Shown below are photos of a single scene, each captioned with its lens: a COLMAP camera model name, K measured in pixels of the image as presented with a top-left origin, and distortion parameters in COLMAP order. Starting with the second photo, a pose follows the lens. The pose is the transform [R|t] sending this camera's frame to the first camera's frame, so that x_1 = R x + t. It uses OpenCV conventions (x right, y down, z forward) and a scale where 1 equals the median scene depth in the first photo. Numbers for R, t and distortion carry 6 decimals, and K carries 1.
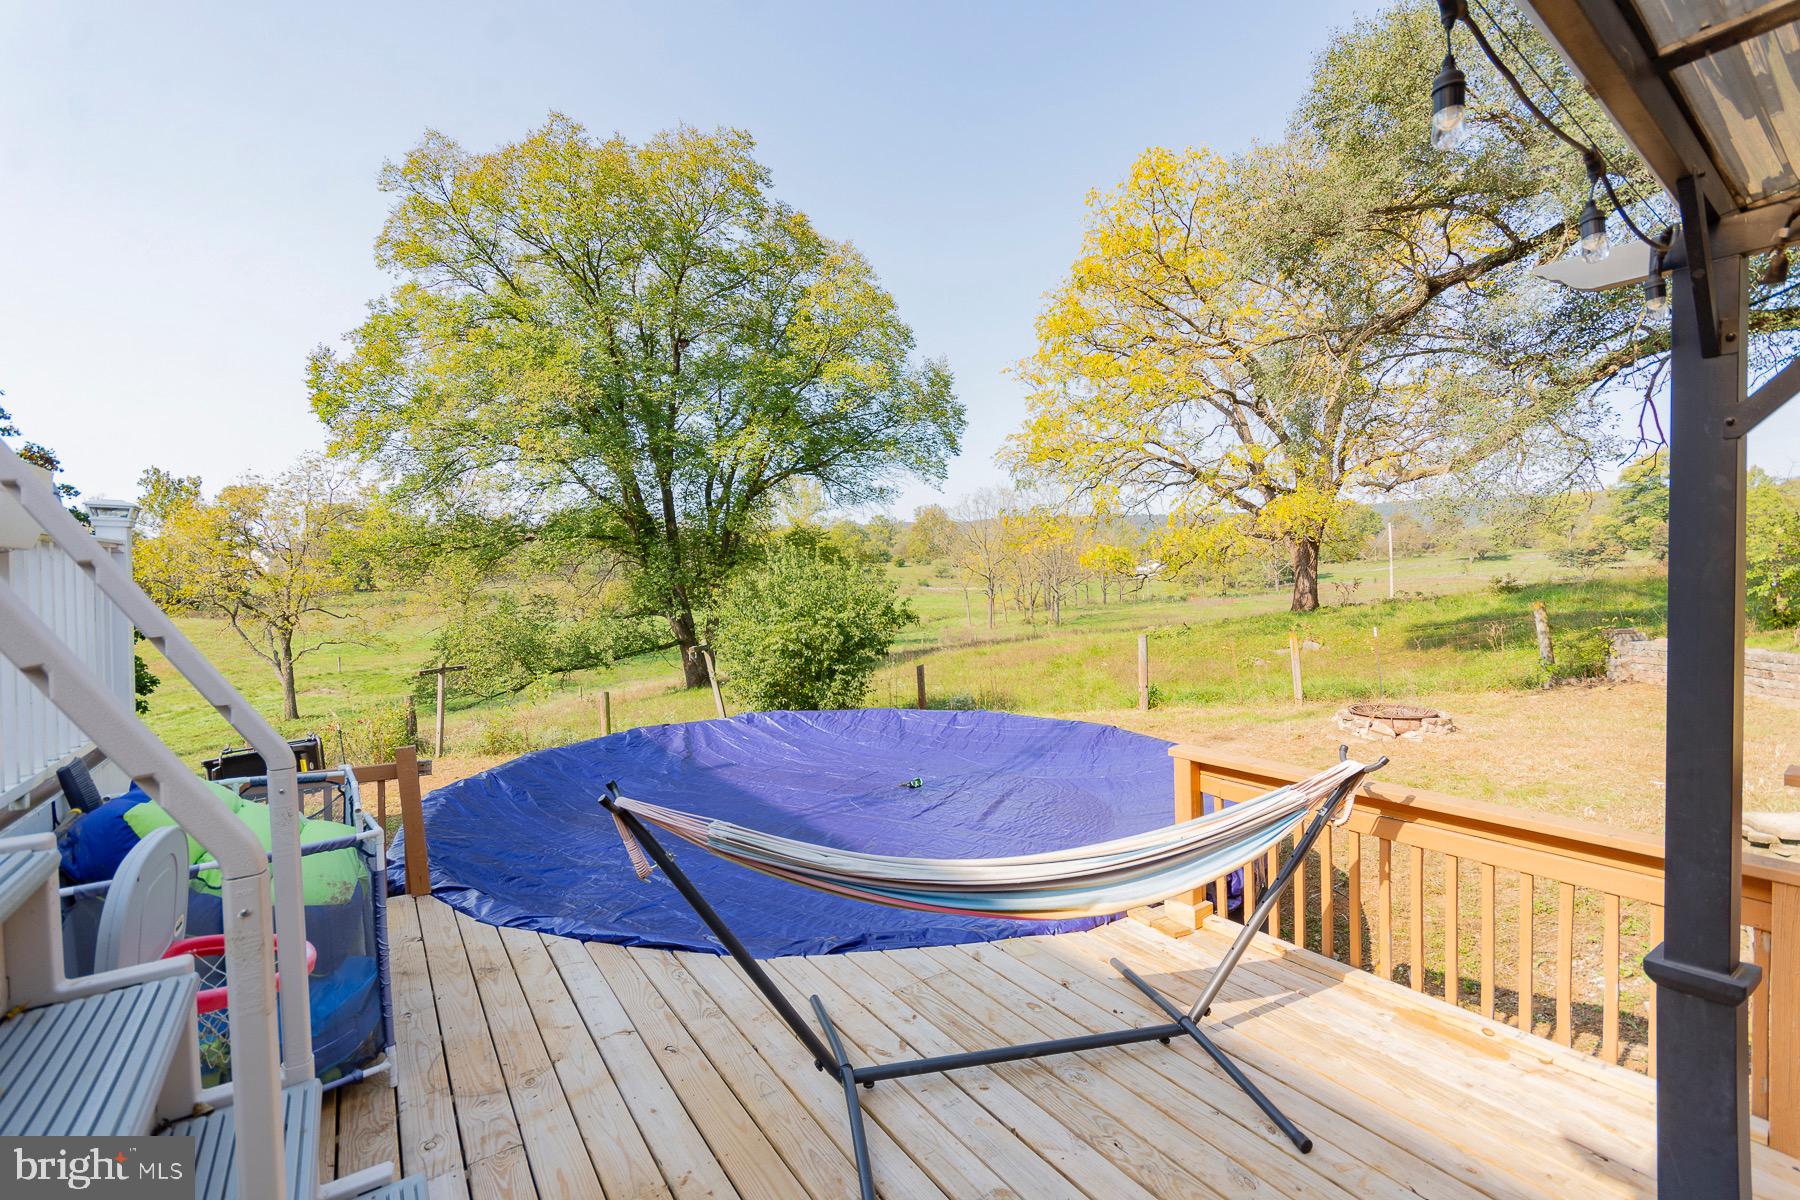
lens RADIAL K [[783.6, 0, 897.0], [0, 783.6, 603.3], [0, 0, 1]] dist [0.008804, -0.000250]
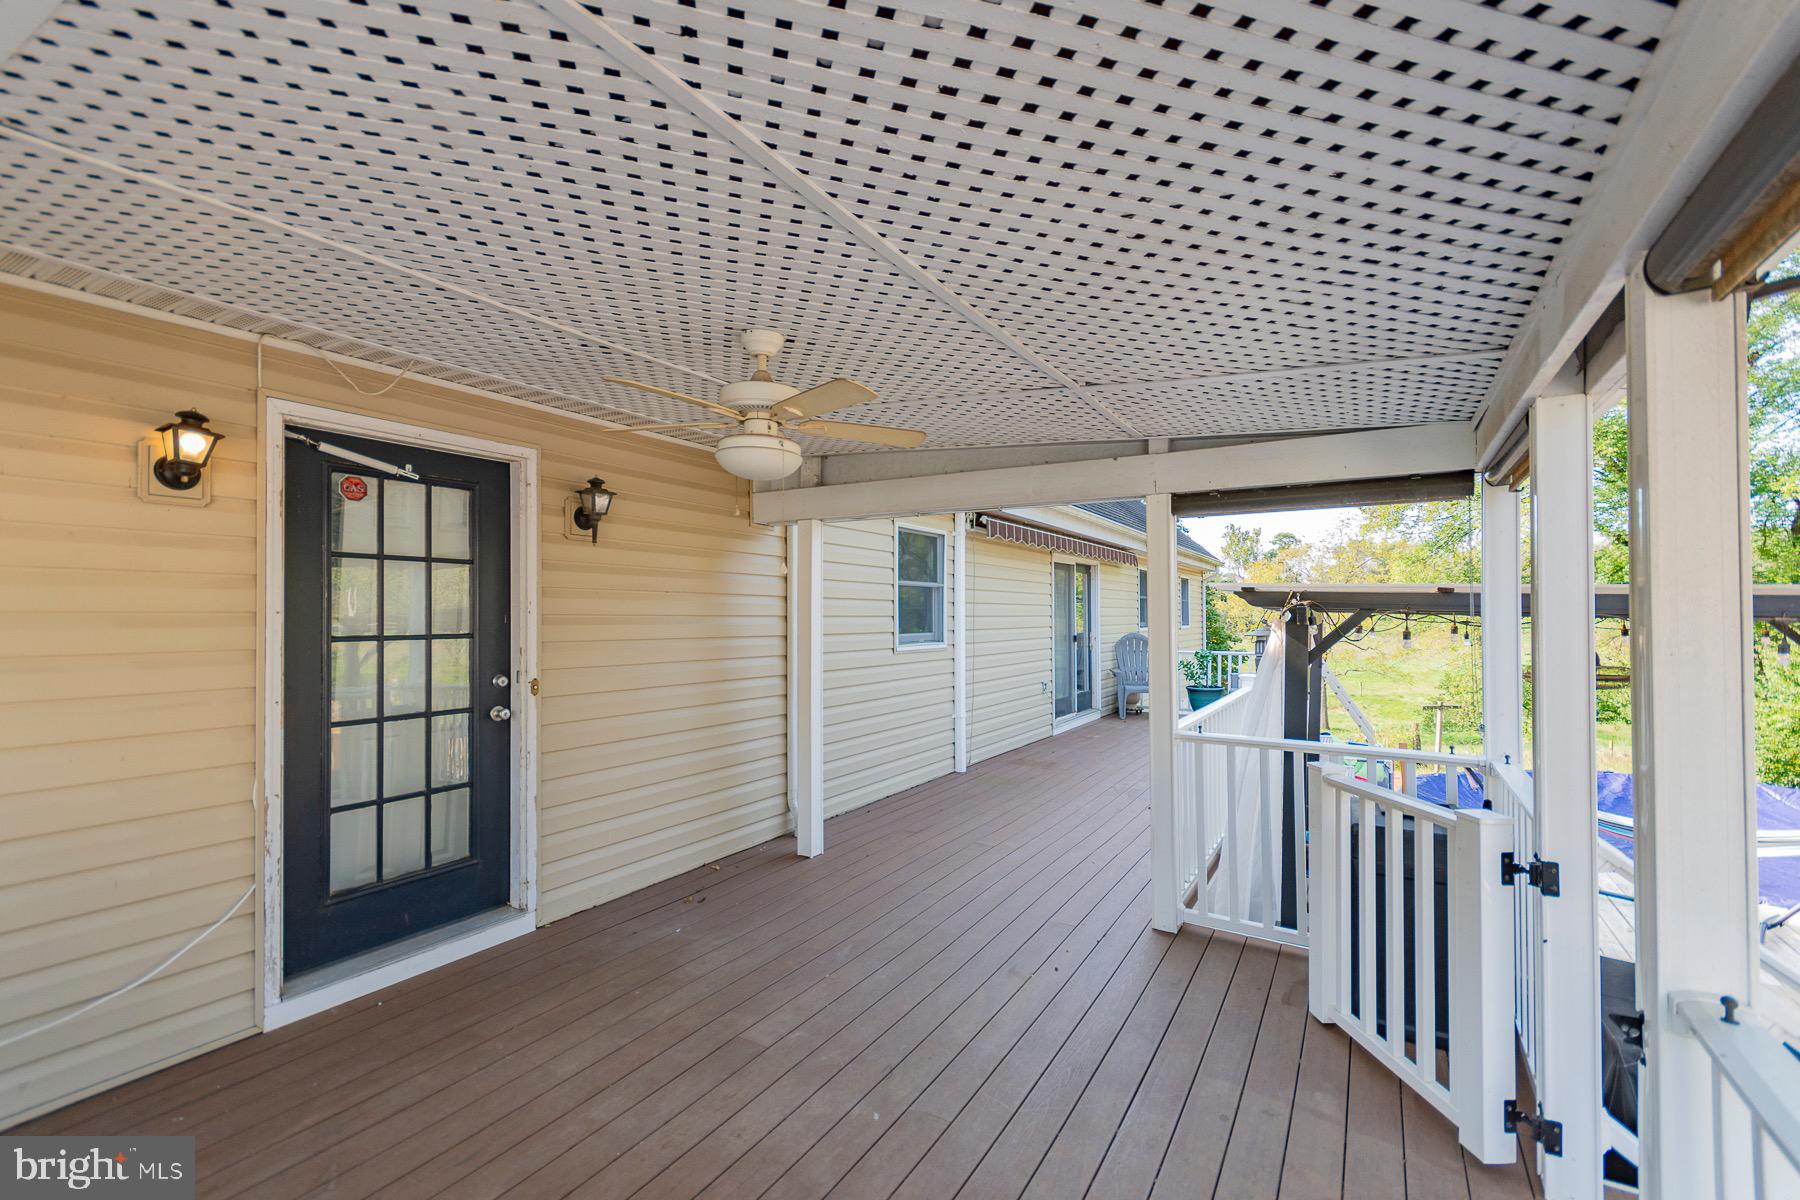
lens RADIAL K [[788.1, 0, 902.1], [0, 788.1, 604.3], [0, 0, 1]] dist [0.008768, -0.000557]
pose [[0.416138, 0.003337, -0.909296, 0.141766], [-0.031836, 0.999434, -0.010901, -0.025084], [0.908744, 0.033484, 0.416008, -0.212961]]
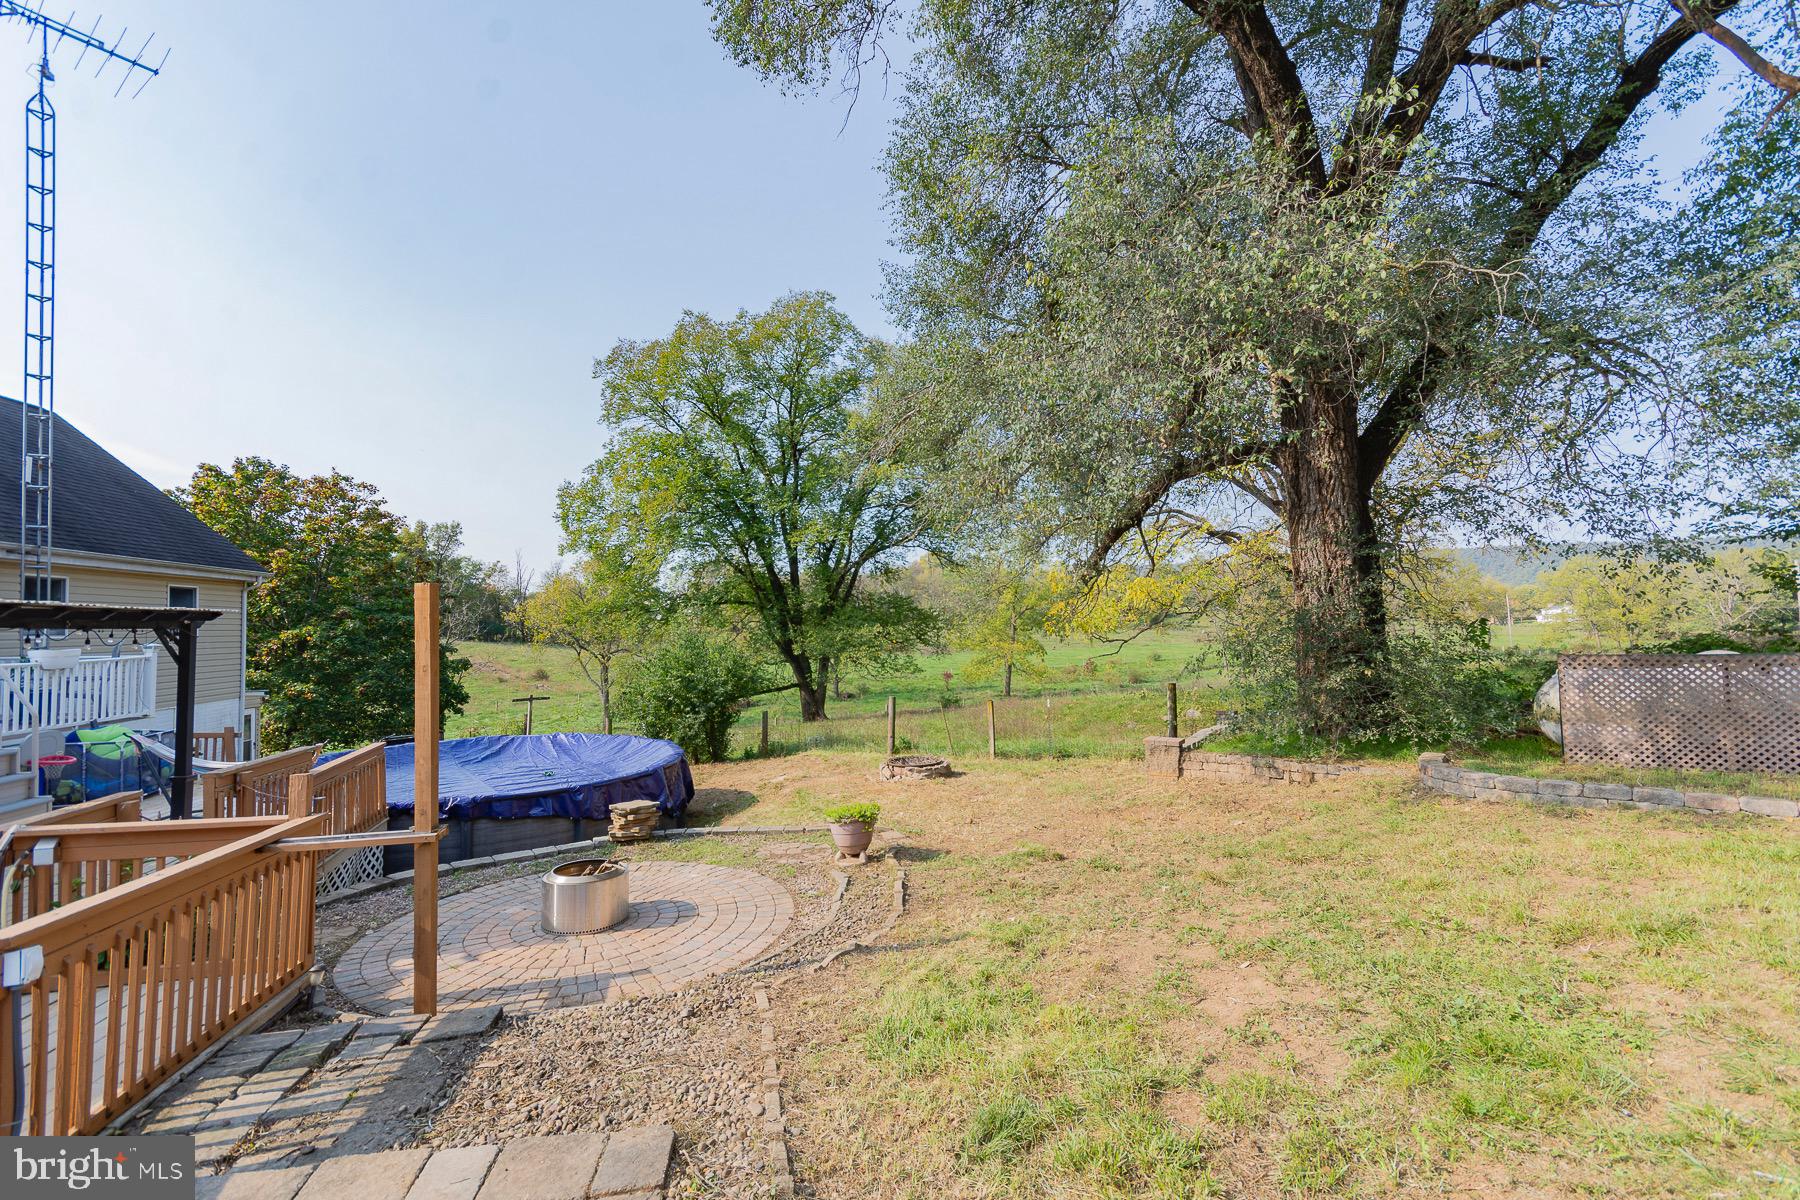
lens RADIAL K [[782.9, 0, 906.0], [0, 782.9, 605.9], [0, 0, 1]] dist [-0.002575, -0.000499]
pose [[0.918968, -0.001340, -0.394330, 0.411236], [-0.018187, 0.998786, -0.045779, -0.025511], [0.393913, 0.049241, 0.917828, -0.097990]]
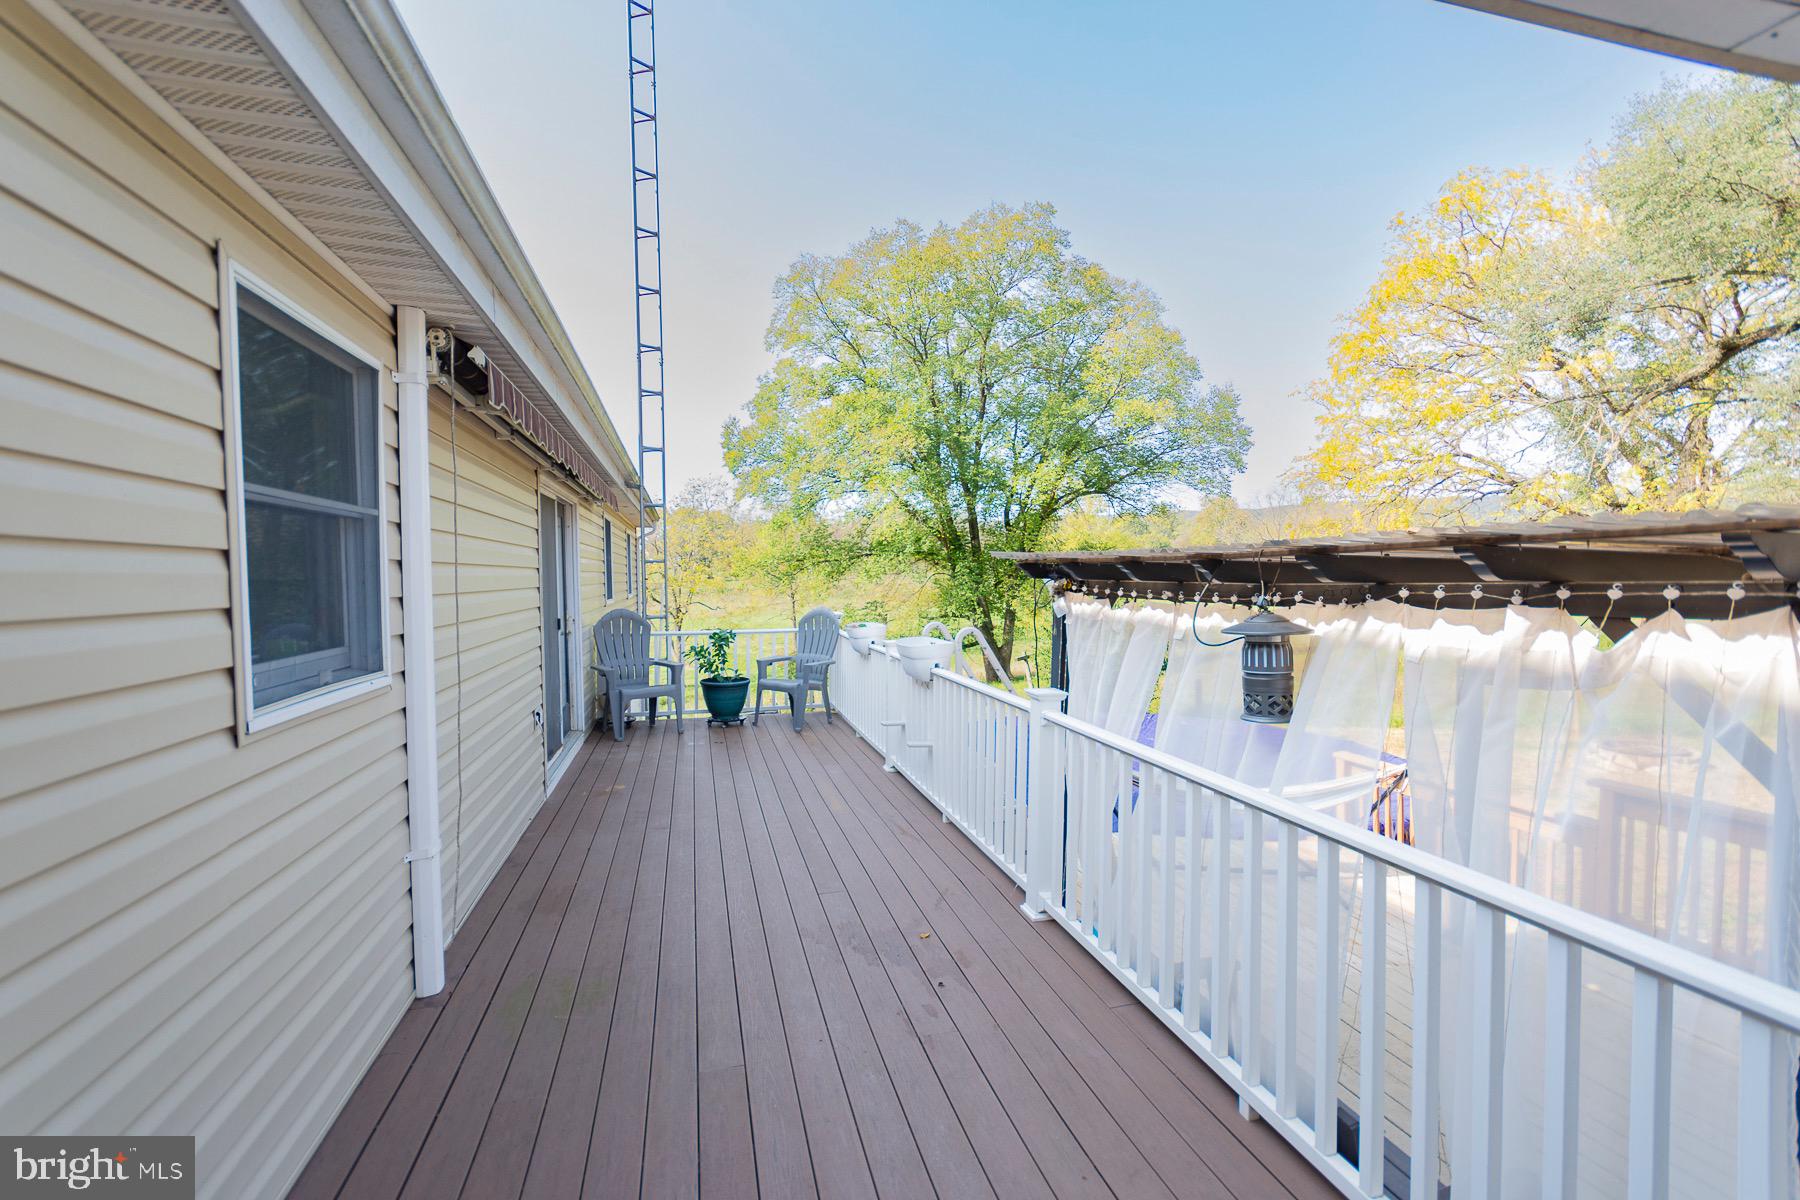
lens RADIAL K [[788.1, 0, 902.1], [0, 788.1, 604.3], [0, 0, 1]] dist [0.008768, -0.000557]
pose [[0.943737, 0.021168, -0.330018, 0.000159], [-0.016700, 0.999727, 0.016367, -0.026412], [0.330274, -0.009935, 0.943833, -0.160372]]
